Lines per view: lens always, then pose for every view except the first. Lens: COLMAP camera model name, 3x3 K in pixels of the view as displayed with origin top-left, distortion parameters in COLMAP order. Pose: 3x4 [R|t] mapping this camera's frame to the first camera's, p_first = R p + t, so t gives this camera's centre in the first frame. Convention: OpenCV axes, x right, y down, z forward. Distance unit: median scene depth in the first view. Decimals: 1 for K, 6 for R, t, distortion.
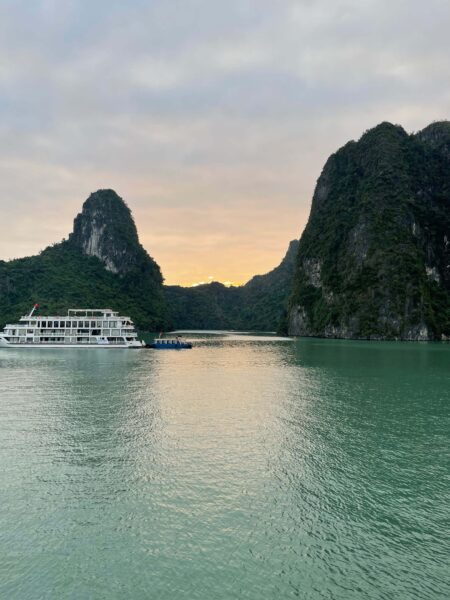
lens RADIAL K [[451.9, 0, 225.0], [0, 451.9, 300.0], [0, 0, 1]] dist [0.113094, -0.150214]
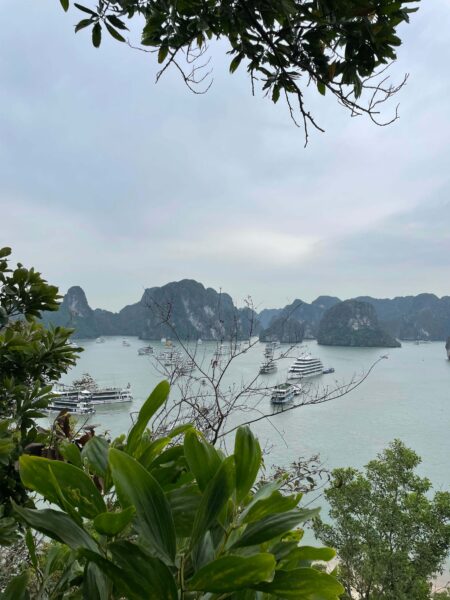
lens RADIAL K [[451.9, 0, 225.0], [0, 451.9, 300.0], [0, 0, 1]] dist [0.113094, -0.150214]
pose [[0.954087, 0.028140, 0.298205, -0.220413], [-0.024915, 0.999583, -0.014612, -0.135142], [-0.298491, 0.006511, 0.954390, -1.861195]]
